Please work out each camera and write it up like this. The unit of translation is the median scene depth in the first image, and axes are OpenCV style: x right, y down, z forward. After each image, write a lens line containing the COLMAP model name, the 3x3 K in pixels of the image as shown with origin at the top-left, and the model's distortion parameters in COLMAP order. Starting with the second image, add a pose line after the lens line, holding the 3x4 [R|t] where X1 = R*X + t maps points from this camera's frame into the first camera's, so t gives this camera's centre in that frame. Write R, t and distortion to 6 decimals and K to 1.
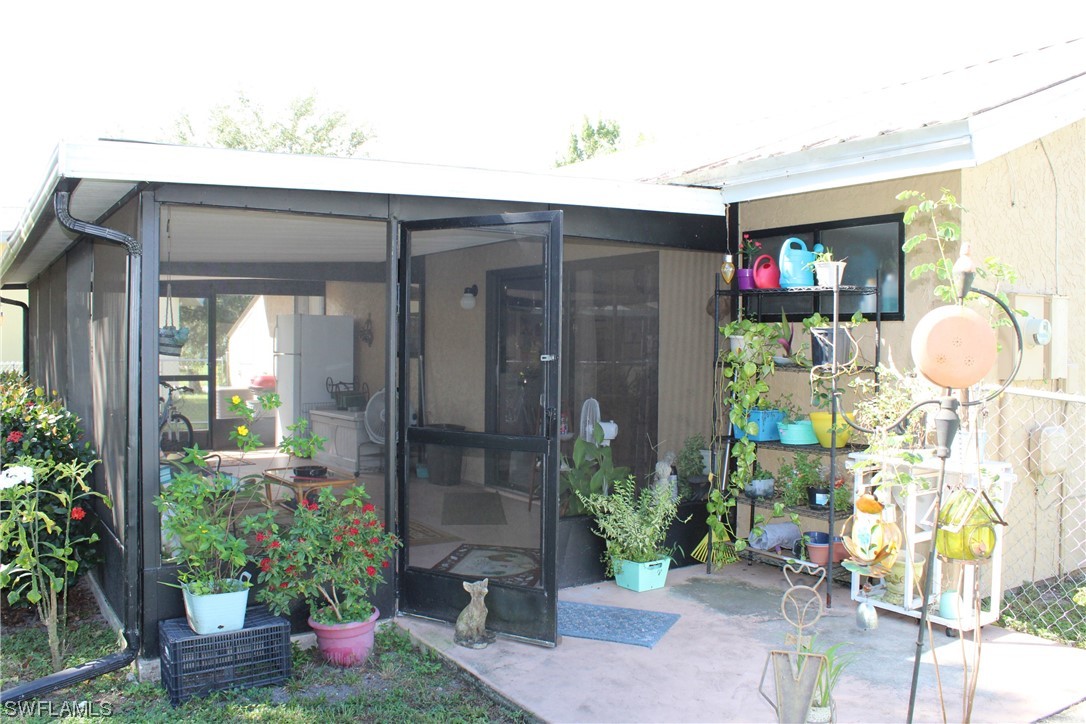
lens RADIAL K [[909.8, 0, 538.2], [0, 909.8, 360.0], [0, 0, 1]] dist [-0.162193, 0.142760]
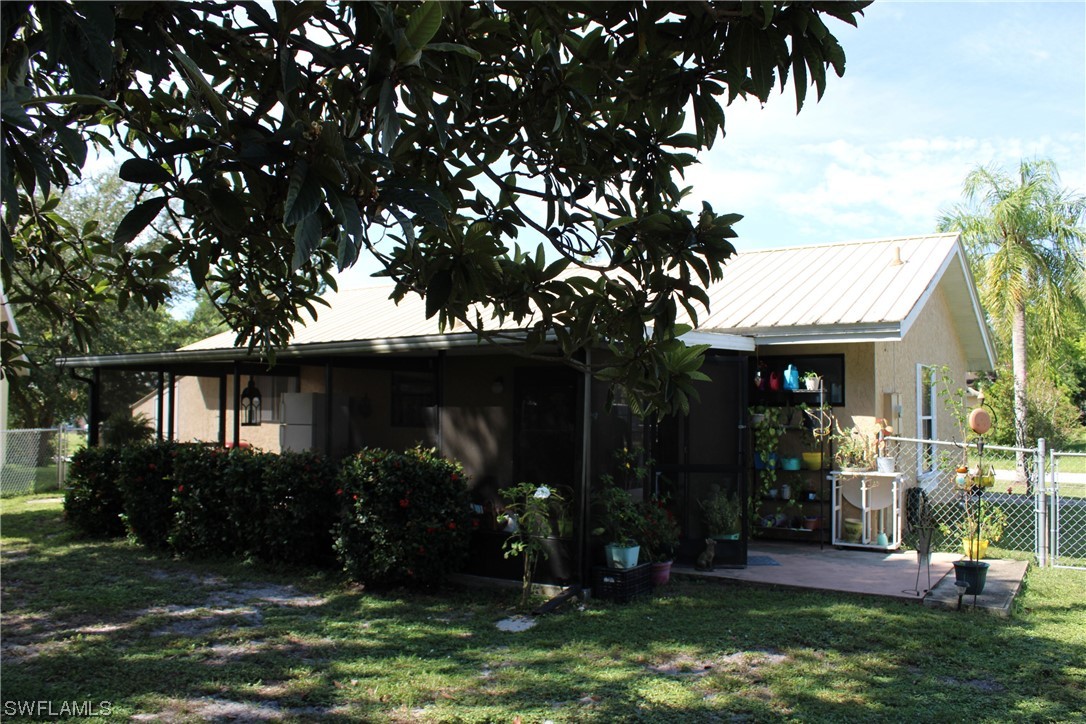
lens RADIAL K [[909.8, 0, 538.2], [0, 909.8, 360.0], [0, 0, 1]] dist [-0.162193, 0.142760]
pose [[0.916078, 0.026661, 0.400112, -1.049226], [0.002917, 0.997318, -0.073134, -0.003743], [-0.400989, 0.068163, 0.913543, -0.598145]]
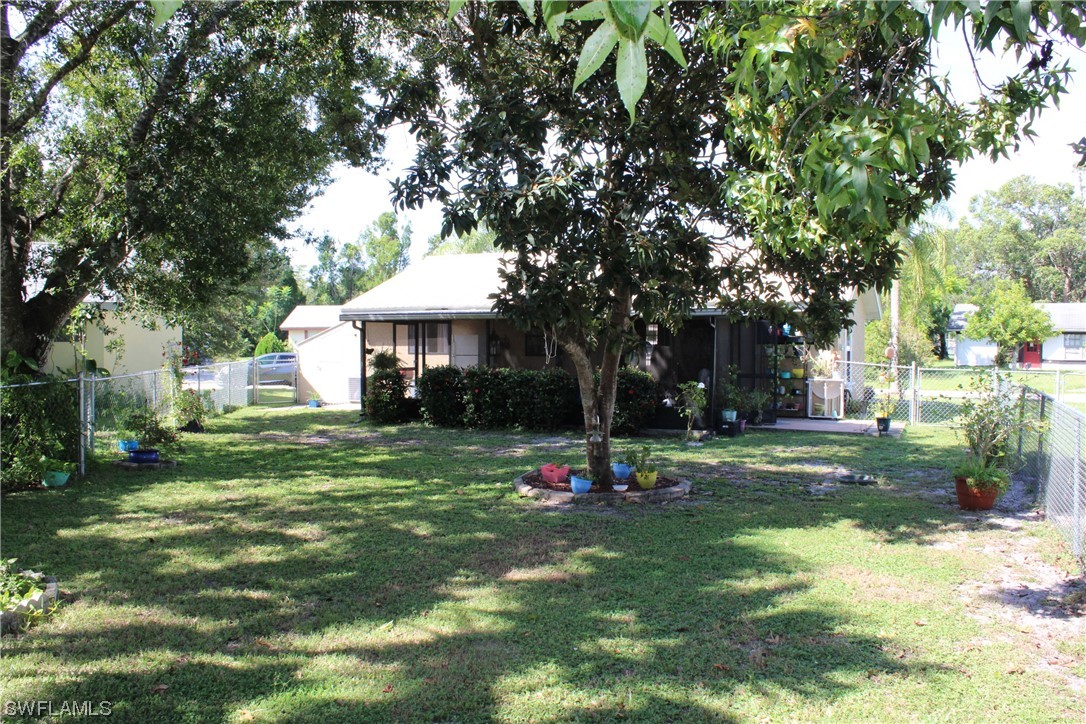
lens RADIAL K [[909.8, 0, 538.2], [0, 909.8, 360.0], [0, 0, 1]] dist [-0.162193, 0.142760]
pose [[0.853702, -0.009337, 0.520679, -2.599839], [0.007644, 0.999956, 0.005398, -0.008585], [-0.520707, -0.000628, 0.853736, -1.672394]]
